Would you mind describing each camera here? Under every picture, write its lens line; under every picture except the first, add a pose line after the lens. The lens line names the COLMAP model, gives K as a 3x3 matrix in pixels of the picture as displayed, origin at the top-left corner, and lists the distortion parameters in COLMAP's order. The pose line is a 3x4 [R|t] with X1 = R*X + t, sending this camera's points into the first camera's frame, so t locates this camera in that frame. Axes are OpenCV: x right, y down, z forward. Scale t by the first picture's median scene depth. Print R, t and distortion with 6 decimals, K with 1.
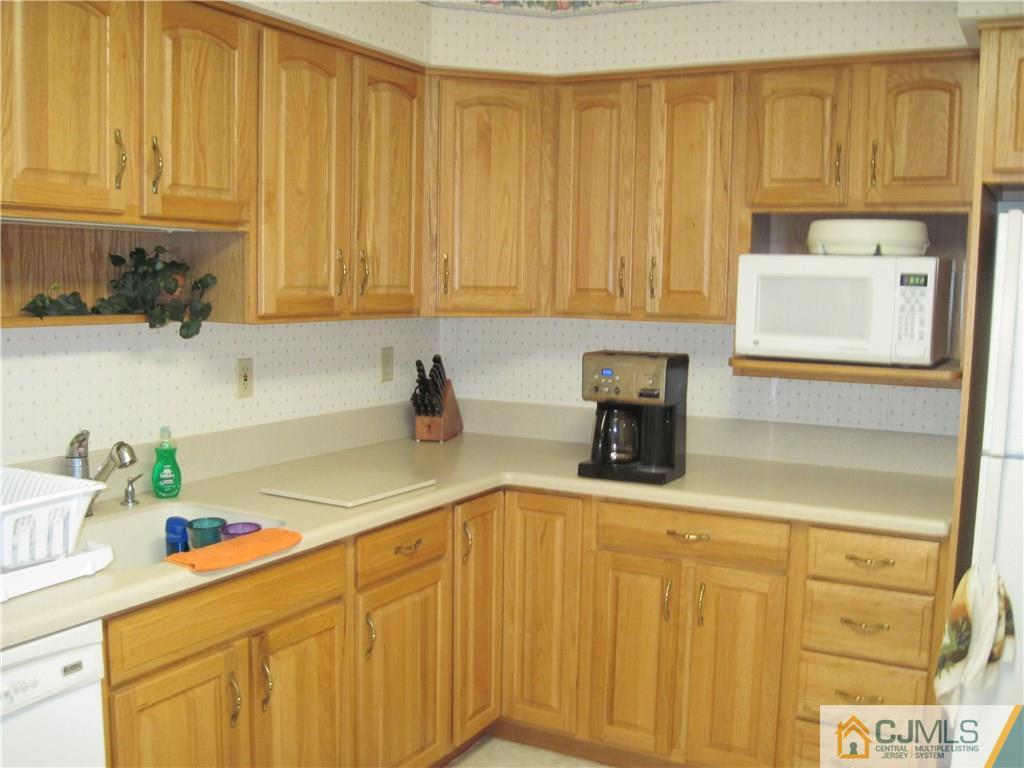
lens RADIAL K [[1046.2, 0, 512.0], [0, 1046.2, 384.0], [0, 0, 1]] dist [-0.116477, -0.003082]
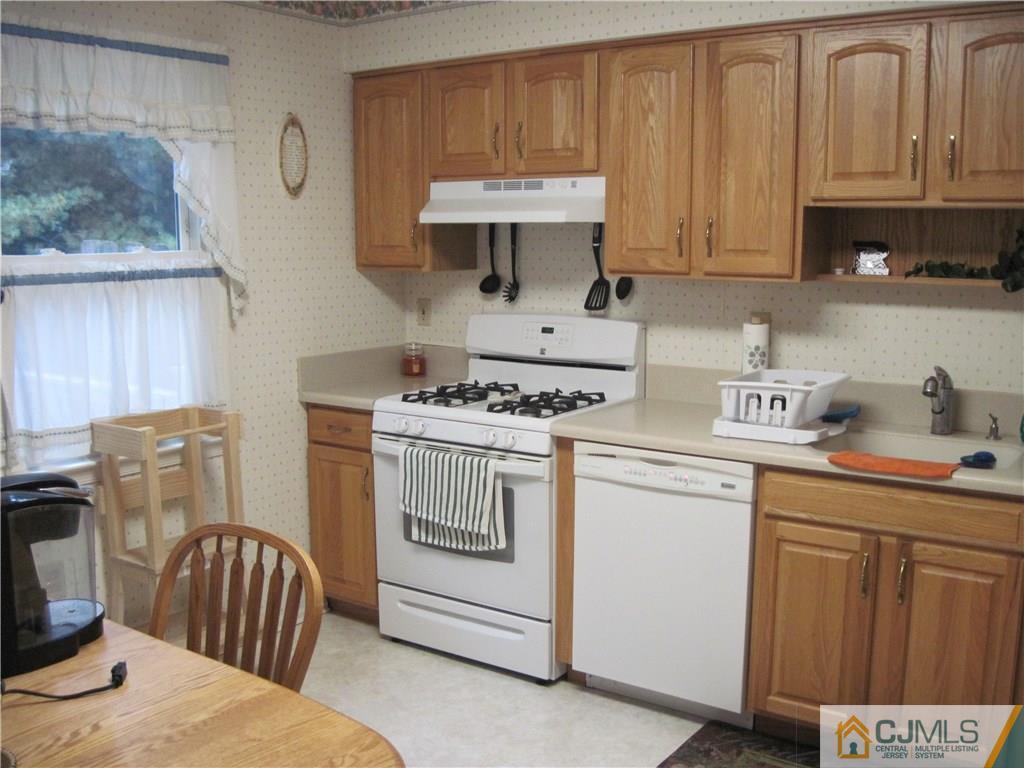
lens RADIAL K [[1046.2, 0, 512.0], [0, 1046.2, 384.0], [0, 0, 1]] dist [-0.116477, -0.003082]
pose [[-0.121144, 0.120001, -0.985355, 1.132852], [-0.106703, 0.985340, 0.133118, -0.058986], [0.986883, 0.121267, -0.106564, 0.752002]]
